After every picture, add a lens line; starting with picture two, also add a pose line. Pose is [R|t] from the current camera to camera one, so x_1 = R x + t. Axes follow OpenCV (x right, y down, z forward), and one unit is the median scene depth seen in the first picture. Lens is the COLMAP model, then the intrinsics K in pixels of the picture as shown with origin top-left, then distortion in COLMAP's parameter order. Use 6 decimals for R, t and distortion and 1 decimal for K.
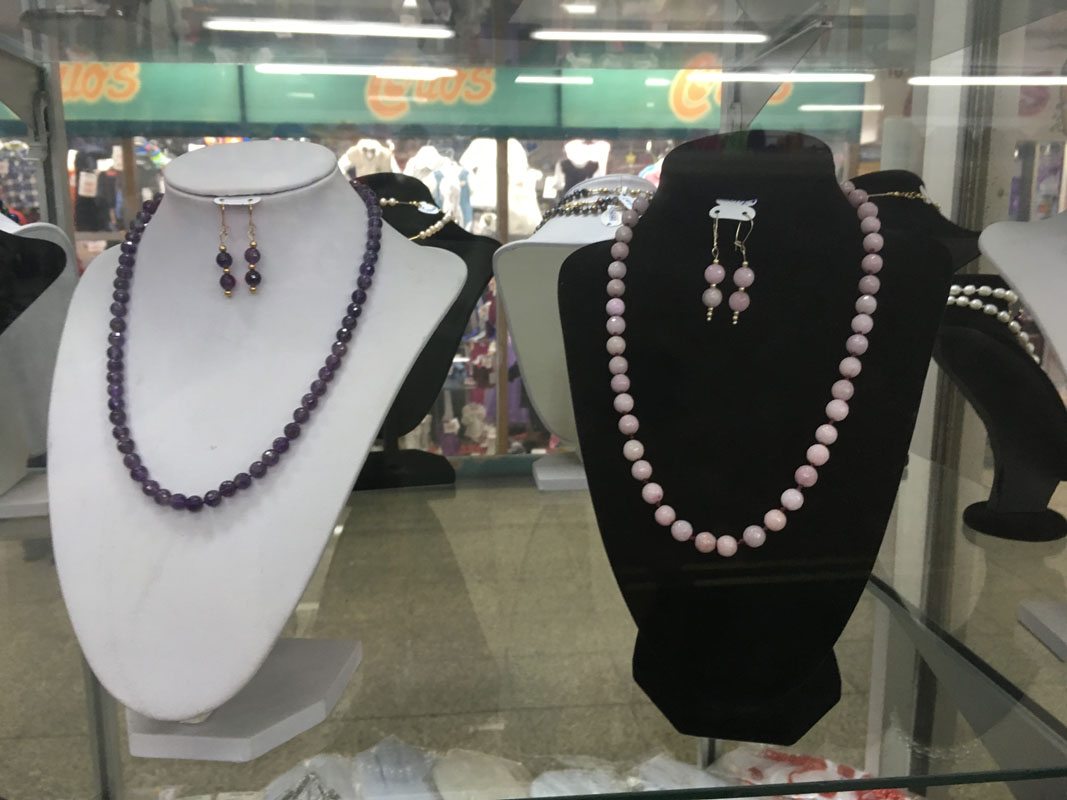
lens RADIAL K [[912.8, 0, 537.4], [0, 912.8, 401.1], [0, 0, 1]] dist [0.056825, -0.040562]
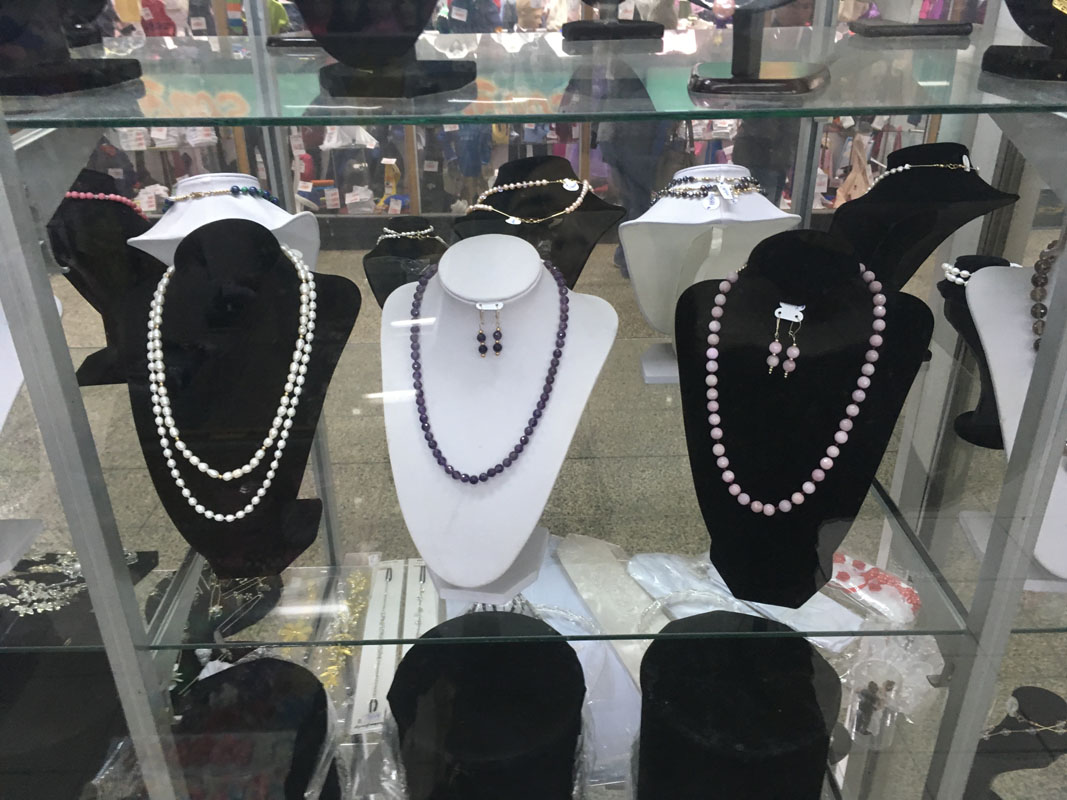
lens RADIAL K [[912.8, 0, 534.9], [0, 912.8, 402.0], [0, 0, 1]] dist [0.056825, -0.040562]
pose [[0.996628, 0.025868, -0.077864, -0.106015], [-0.001928, 0.956121, 0.292966, -0.530321], [0.082026, -0.291828, 0.952947, -0.631350]]
